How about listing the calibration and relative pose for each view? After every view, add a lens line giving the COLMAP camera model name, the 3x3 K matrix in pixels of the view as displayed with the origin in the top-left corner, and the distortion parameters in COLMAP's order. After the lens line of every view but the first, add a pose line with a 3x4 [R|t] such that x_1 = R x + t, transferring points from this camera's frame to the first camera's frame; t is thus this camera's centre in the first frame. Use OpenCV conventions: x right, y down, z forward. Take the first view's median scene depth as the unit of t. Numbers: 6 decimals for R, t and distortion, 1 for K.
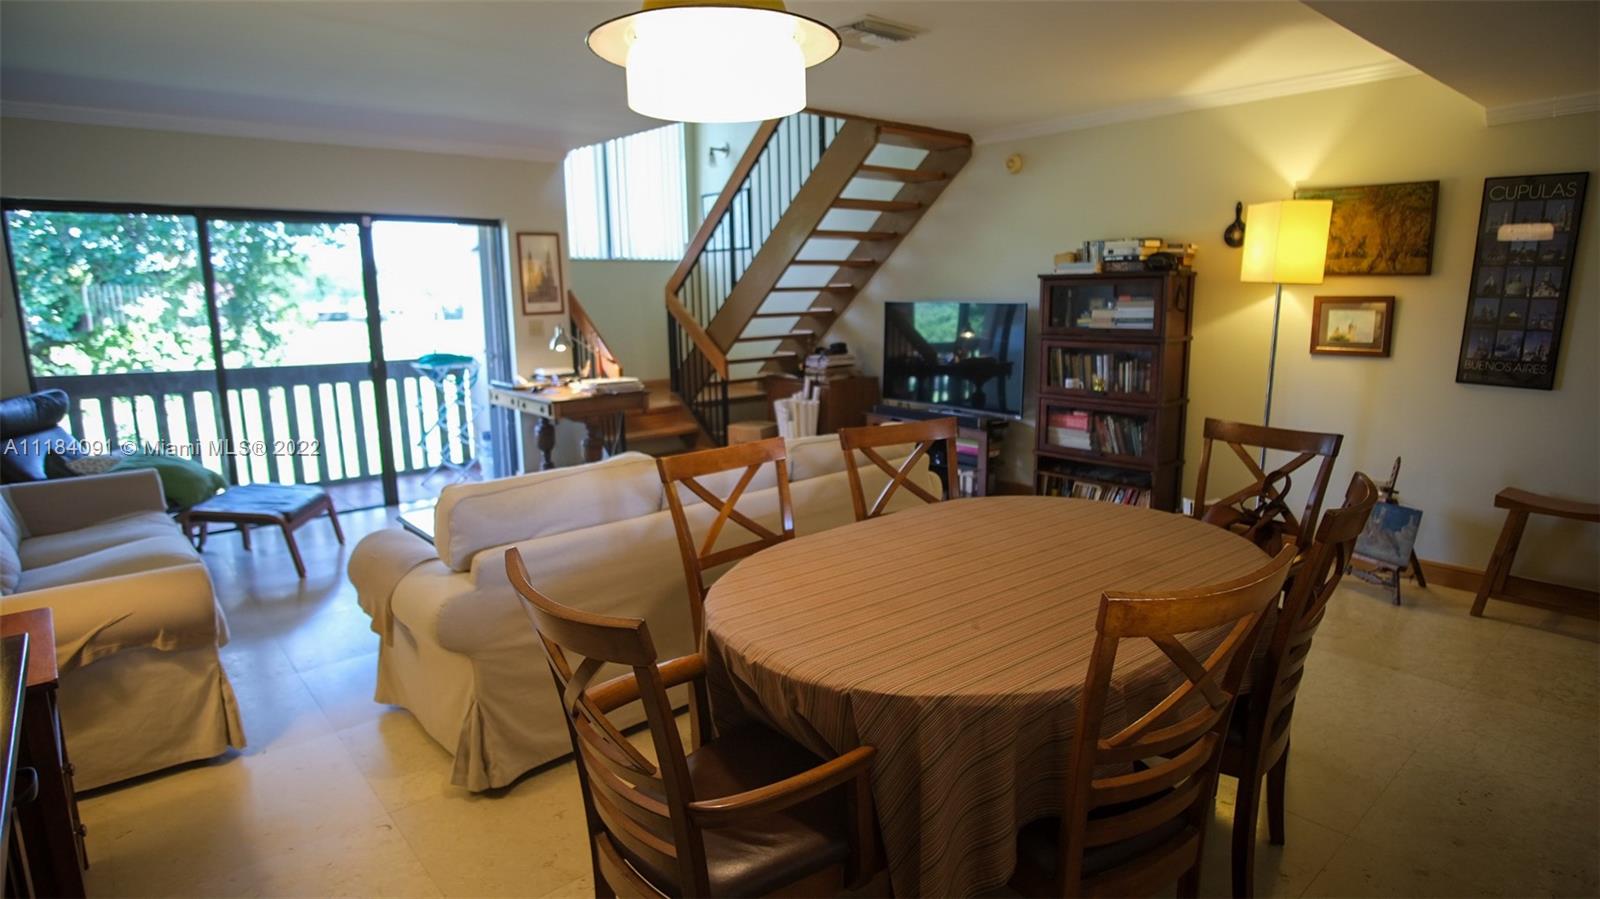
lens RADIAL K [[851.9, 0, 811.3], [0, 851.9, 444.1], [0, 0, 1]] dist [-0.027985, 0.001675]
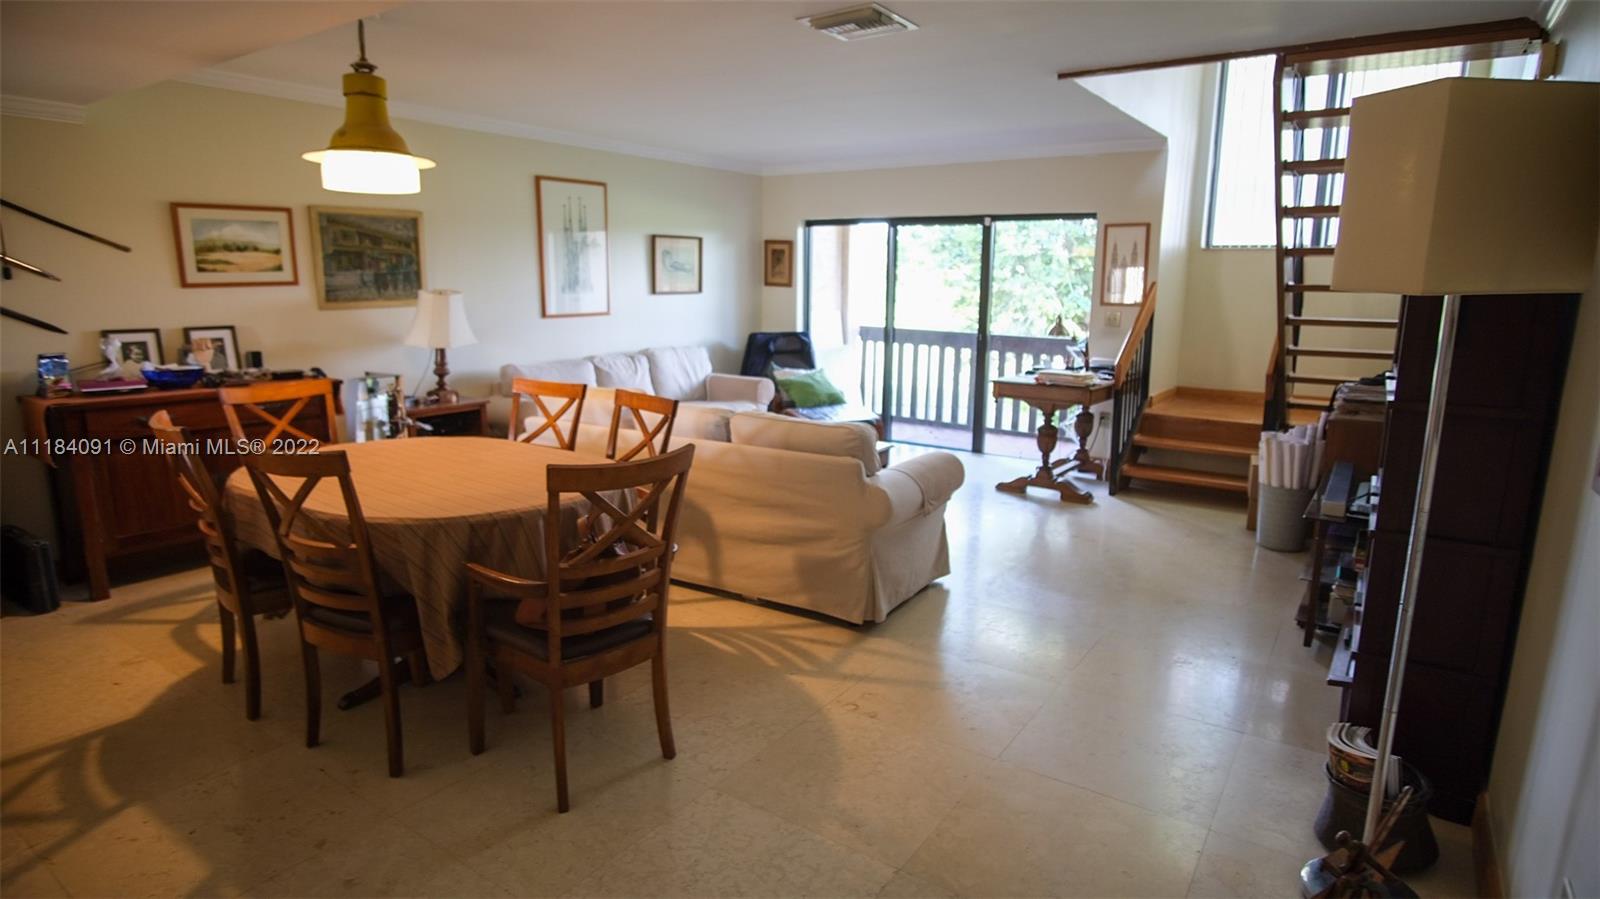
lens RADIAL K [[851.9, 0, 811.3], [0, 851.9, 444.1], [0, 0, 1]] dist [-0.027985, 0.001675]
pose [[0.241682, 0.195941, -0.950367, 0.775686], [-0.182663, 0.971078, 0.153760, -0.102962], [0.953008, 0.136436, 0.270483, 0.524150]]
